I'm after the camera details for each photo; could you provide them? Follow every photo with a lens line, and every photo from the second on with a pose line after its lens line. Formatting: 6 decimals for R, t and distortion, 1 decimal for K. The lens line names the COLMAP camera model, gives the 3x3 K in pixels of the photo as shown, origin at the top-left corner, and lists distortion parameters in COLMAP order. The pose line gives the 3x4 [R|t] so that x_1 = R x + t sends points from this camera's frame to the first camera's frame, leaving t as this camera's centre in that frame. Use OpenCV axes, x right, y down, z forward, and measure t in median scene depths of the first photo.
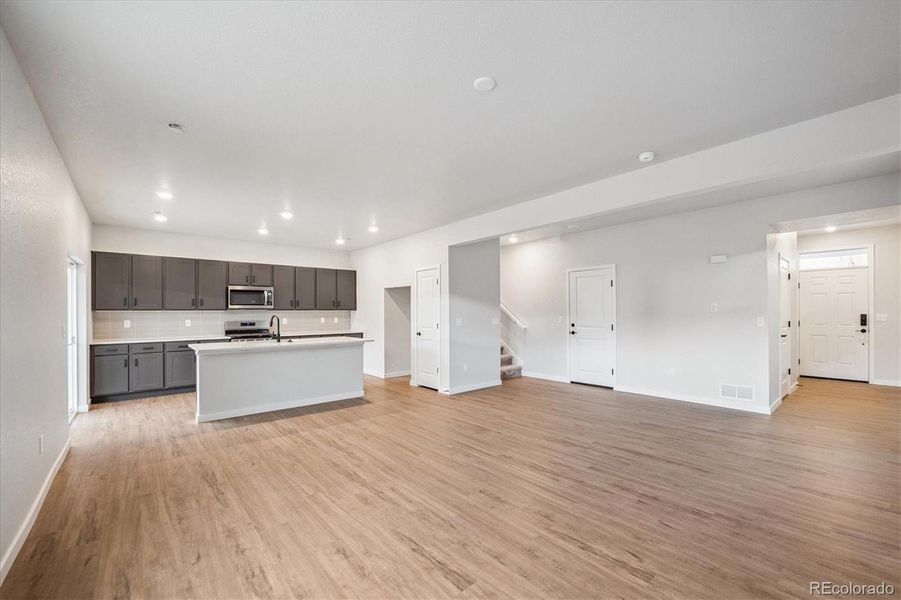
lens RADIAL K [[366.2, 0, 458.3], [0, 366.2, 305.9], [0, 0, 1]] dist [-0.003106, -0.000359]
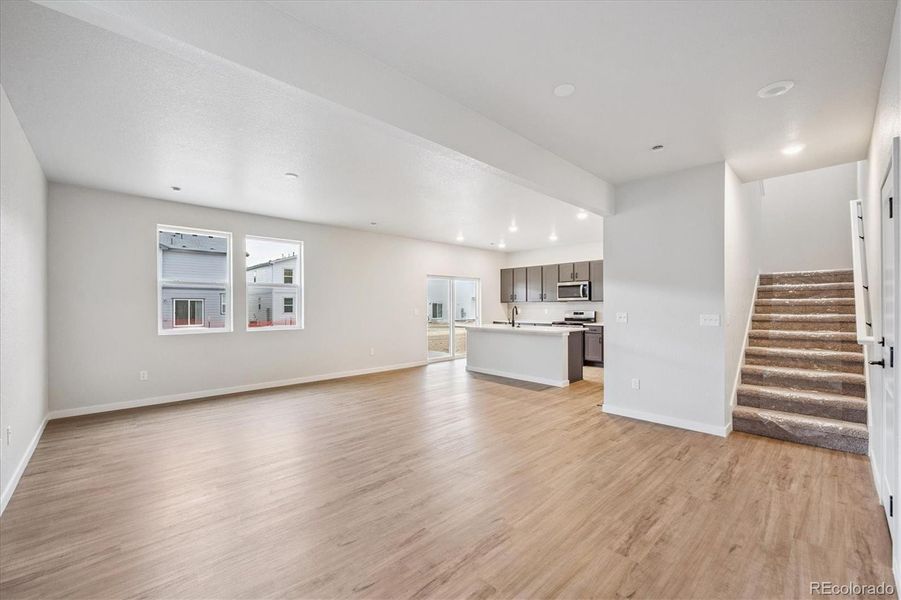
lens RADIAL K [[366.2, 0, 458.3], [0, 366.2, 305.9], [0, 0, 1]] dist [-0.003106, -0.000359]
pose [[0.050706, 0.006910, -0.998690, 0.784303], [0.021219, 0.999743, 0.007995, 0.009769], [0.998488, -0.021596, 0.050546, 0.721406]]
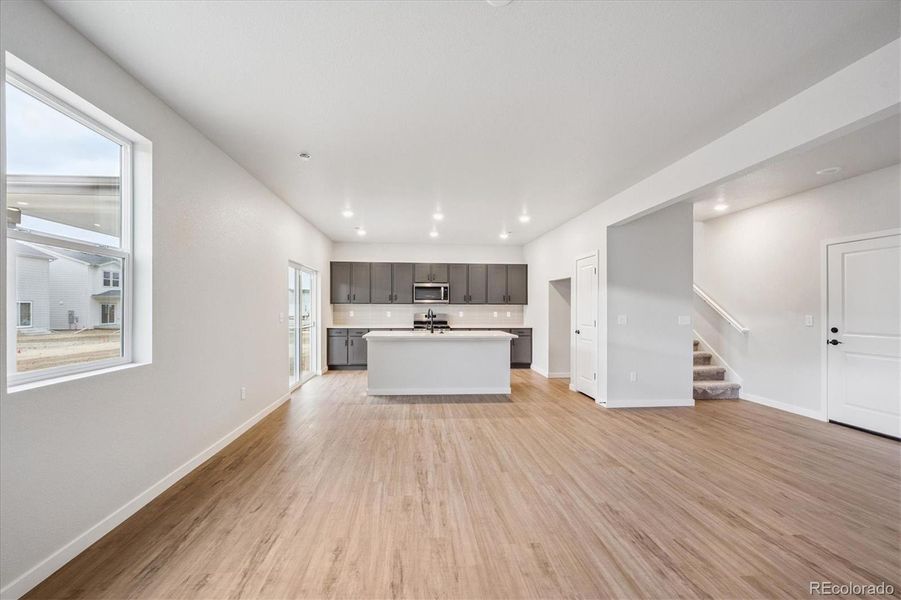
lens RADIAL K [[358.9, 0, 445.1], [0, 358.9, 302.1], [0, 0, 1]] dist [-0.002585, -0.000133]
pose [[0.806108, 0.000167, -0.591769, 0.173691], [0.001449, 0.999996, 0.002256, 0.003761], [0.591767, -0.002677, 0.806104, 0.150209]]
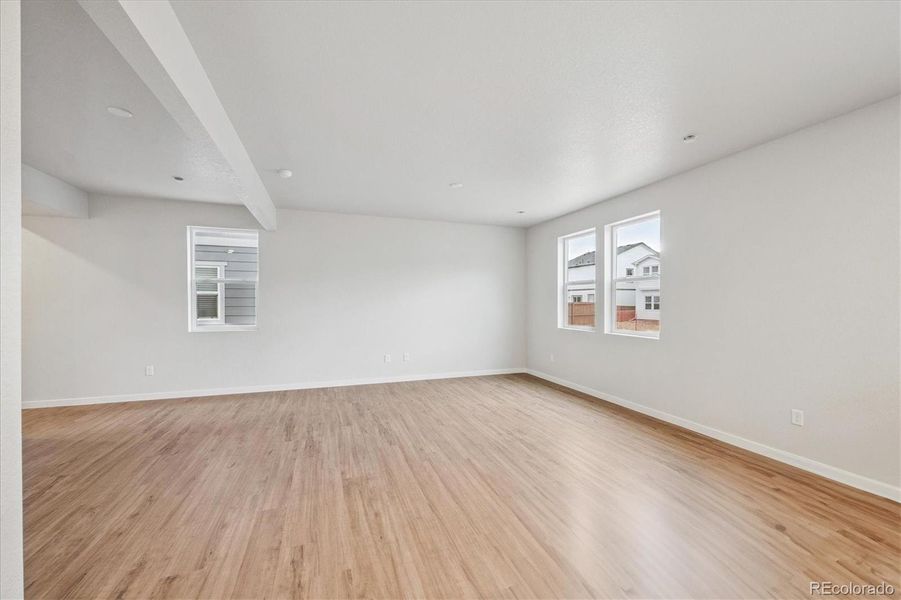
lens RADIAL K [[366.2, 0, 458.3], [0, 366.2, 305.9], [0, 0, 1]] dist [-0.003106, -0.000359]
pose [[-0.932430, 0.001495, 0.361347, -0.264757], [-0.002615, 0.999937, -0.010885, 0.018244], [-0.361341, -0.011094, -0.932368, 1.172445]]
